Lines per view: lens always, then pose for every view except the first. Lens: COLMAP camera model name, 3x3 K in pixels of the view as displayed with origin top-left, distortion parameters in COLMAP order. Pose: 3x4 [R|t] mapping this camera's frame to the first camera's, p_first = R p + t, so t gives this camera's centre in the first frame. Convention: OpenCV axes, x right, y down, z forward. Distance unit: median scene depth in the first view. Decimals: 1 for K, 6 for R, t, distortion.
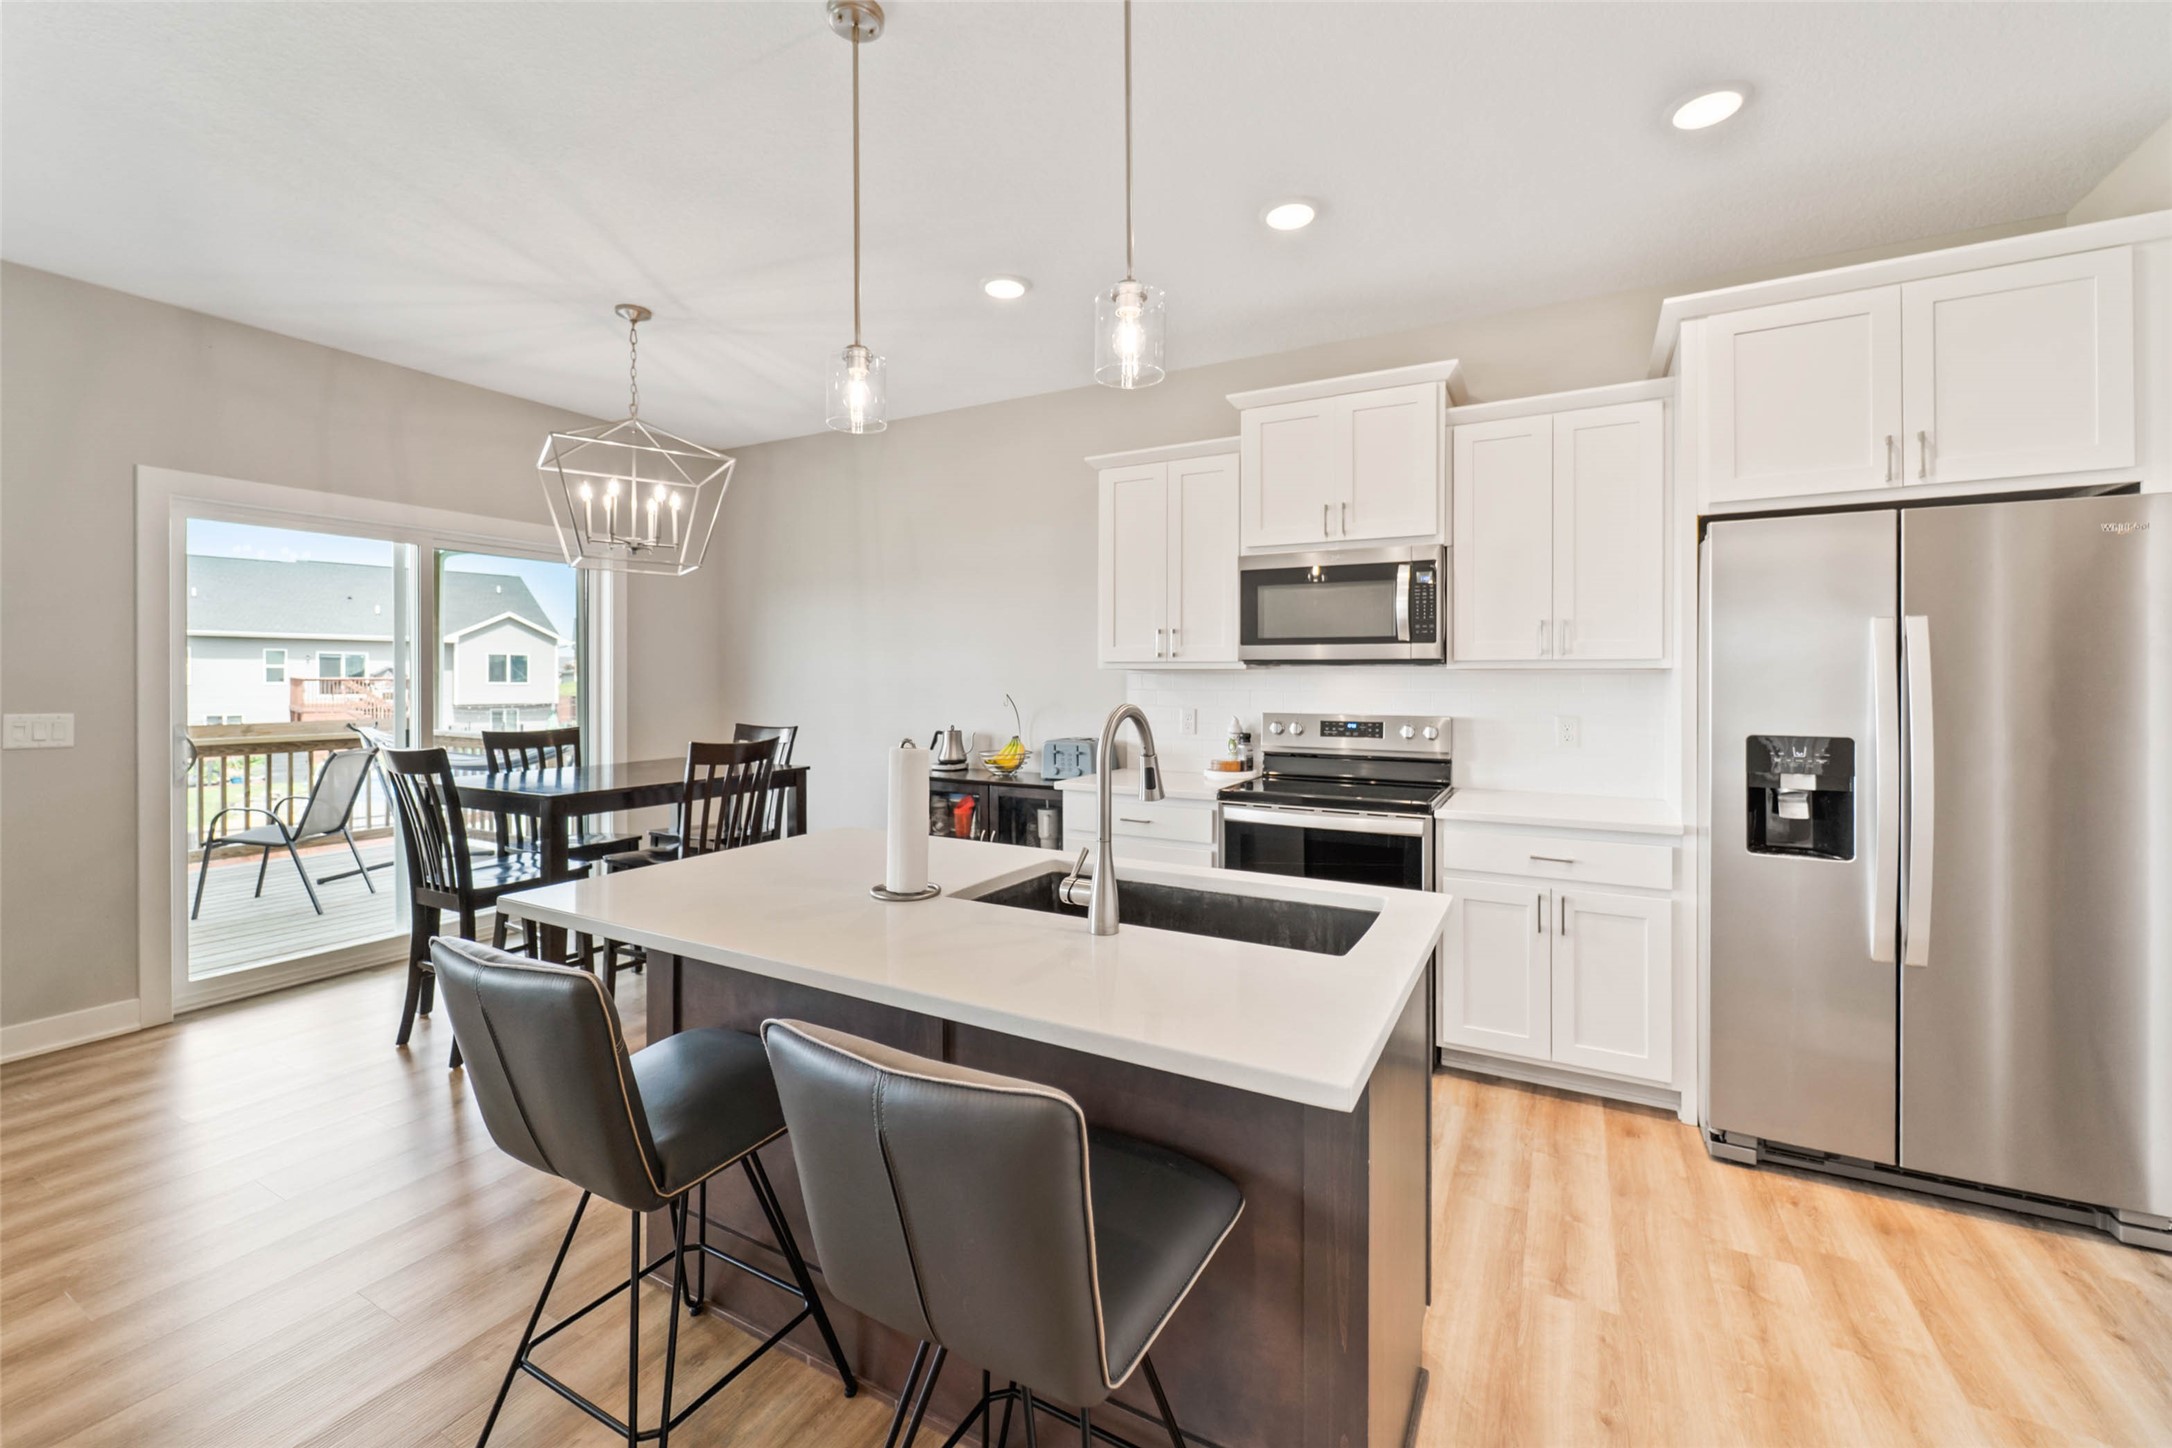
lens RADIAL K [[863.7, 0, 1088.4], [0, 863.7, 679.8], [0, 0, 1]] dist [-0.001507, -0.000261]
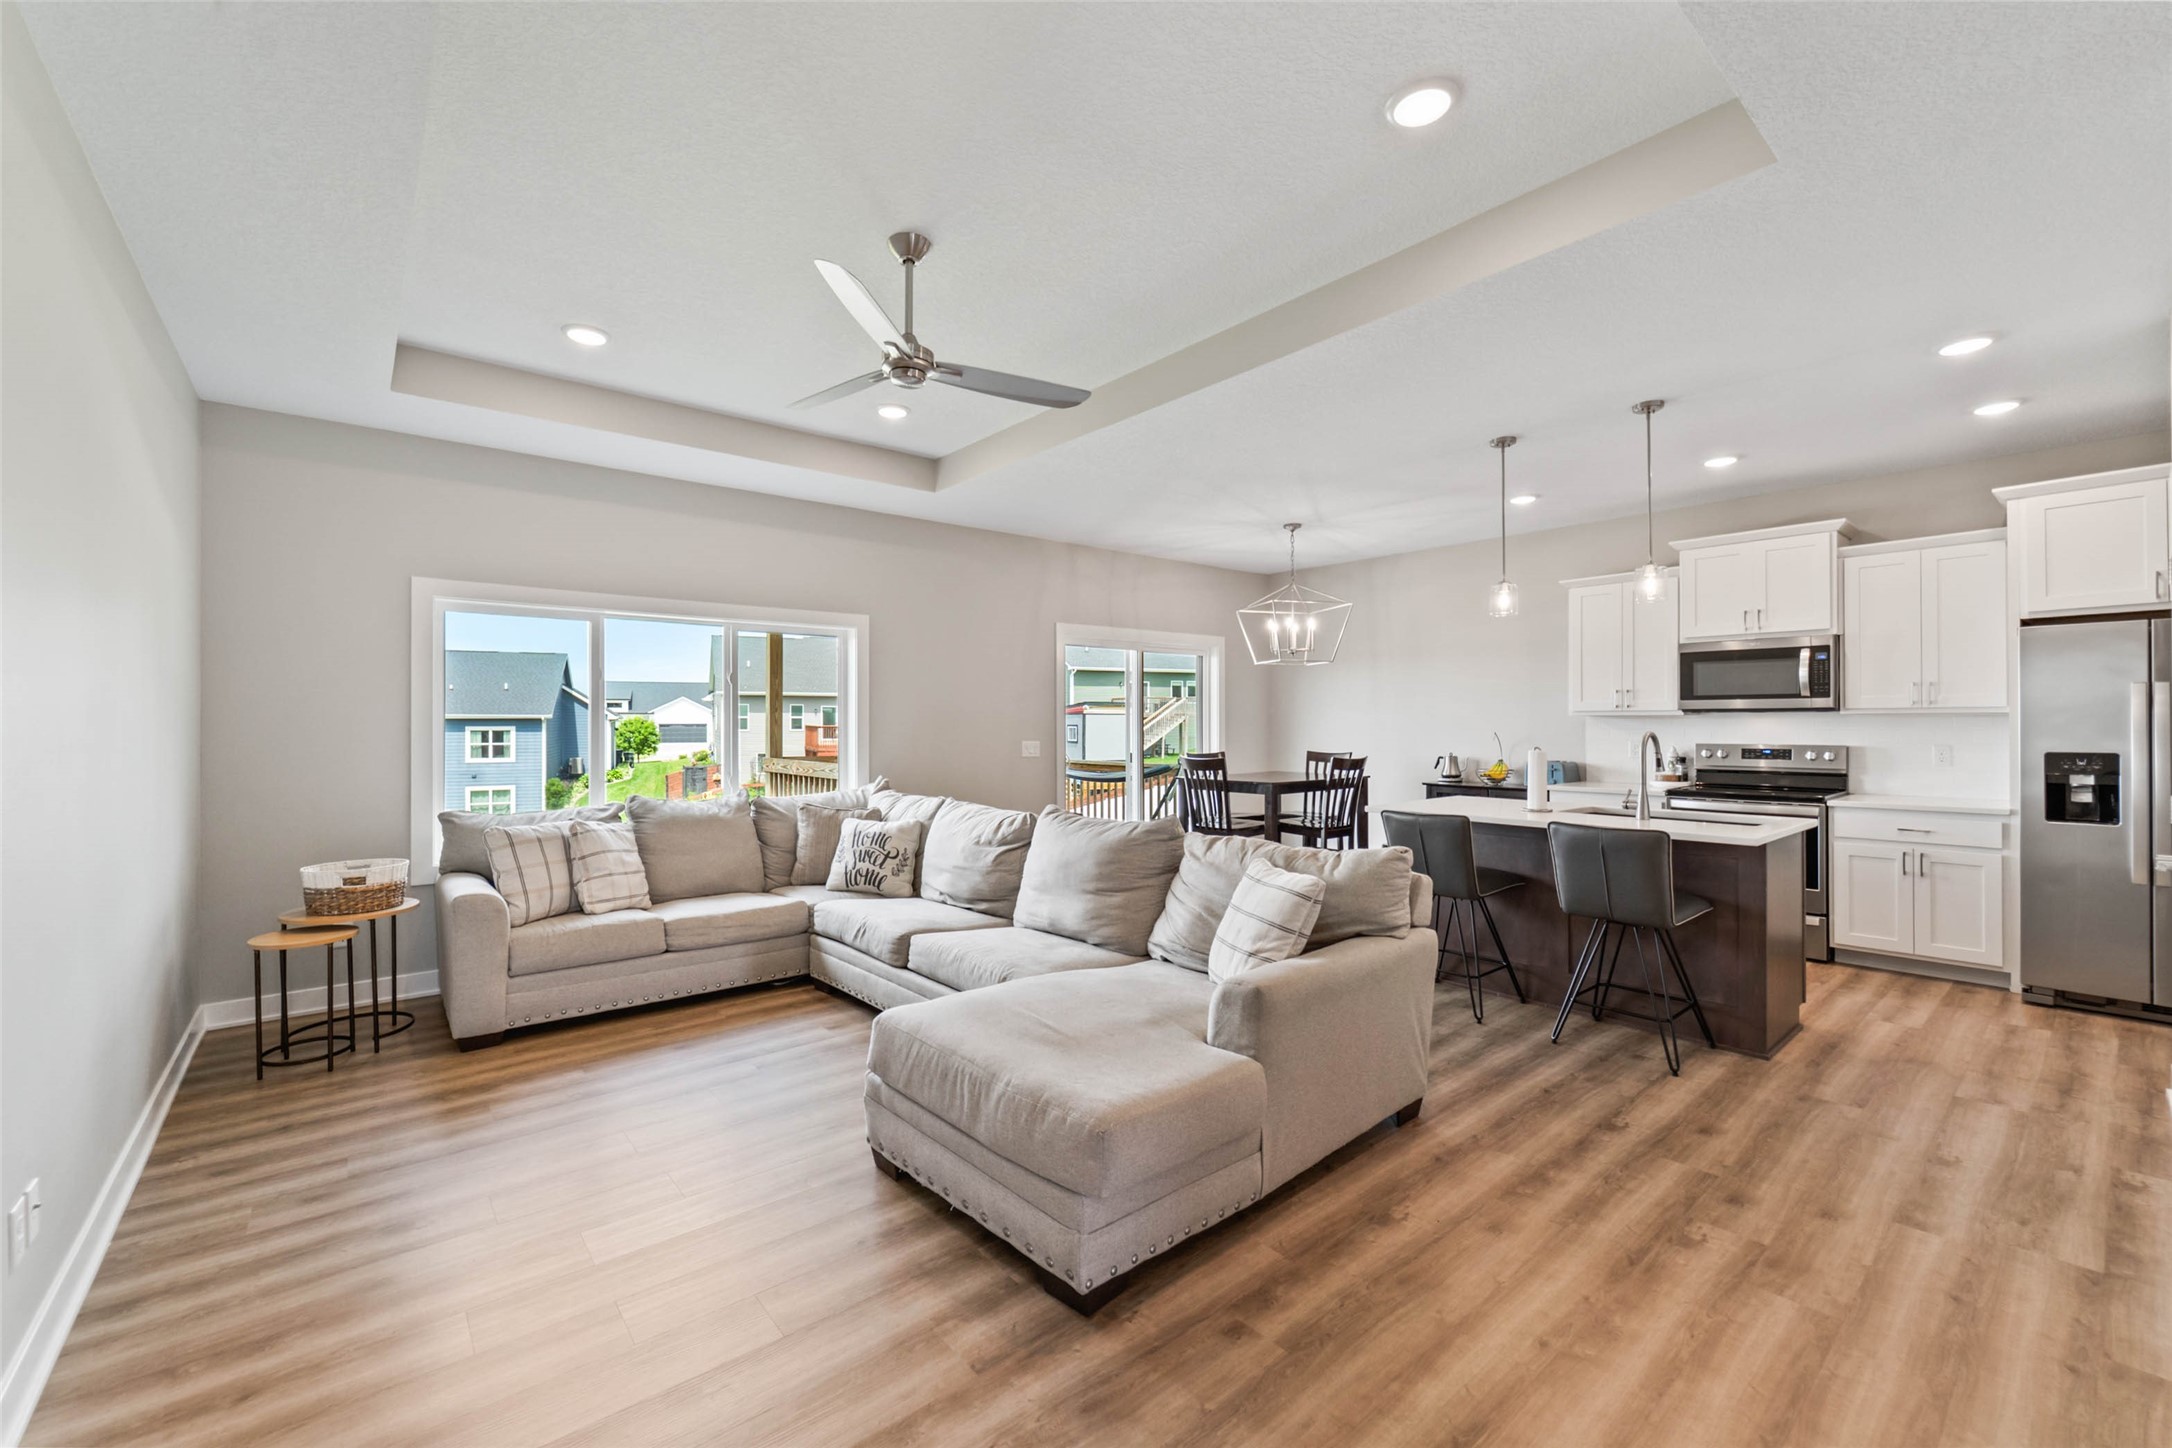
lens RADIAL K [[873.6, 0, 1068.8], [0, 873.6, 724.0], [0, 0, 1]] dist [-0.000015, -0.005430]
pose [[0.925255, -0.005513, -0.379307, -0.277240], [0.004953, 0.999985, -0.002451, 0.002576], [0.379315, 0.000389, 0.925268, -0.984344]]
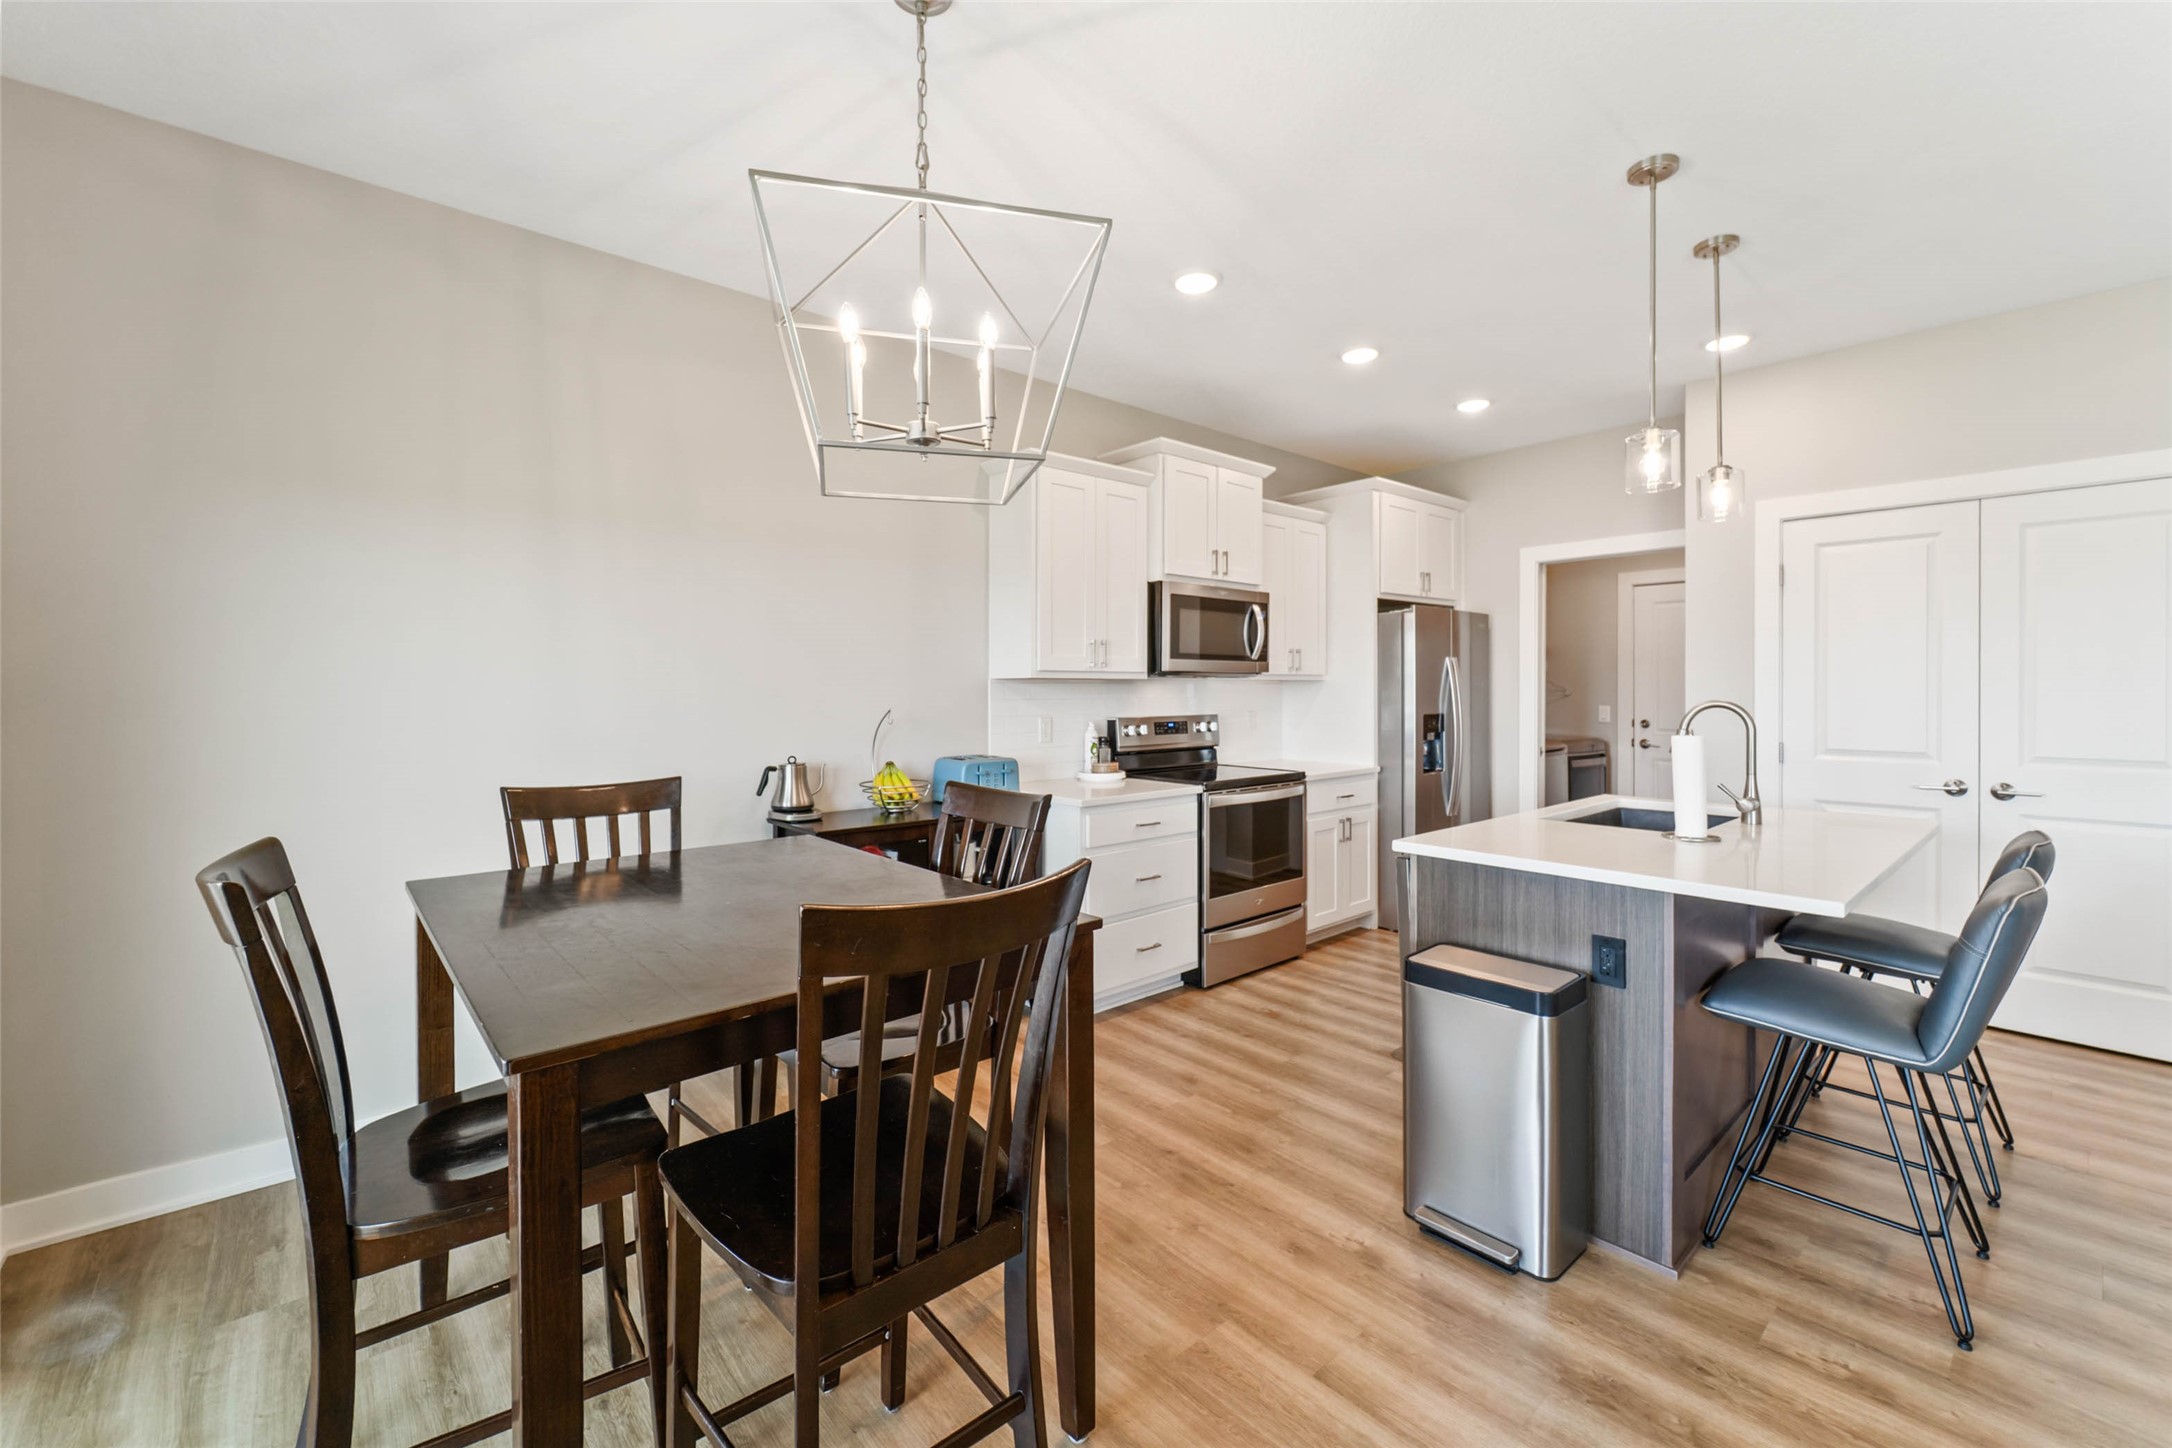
lens RADIAL K [[895.7, 0, 1084.9], [0, 895.7, 691.6], [0, 0, 1]] dist [-0.000575, -0.001059]
pose [[0.348301, -0.008854, 0.937341, -1.055869], [0.004531, 0.999960, 0.007762, -0.005413], [-0.937372, 0.001544, 0.348327, 0.746661]]
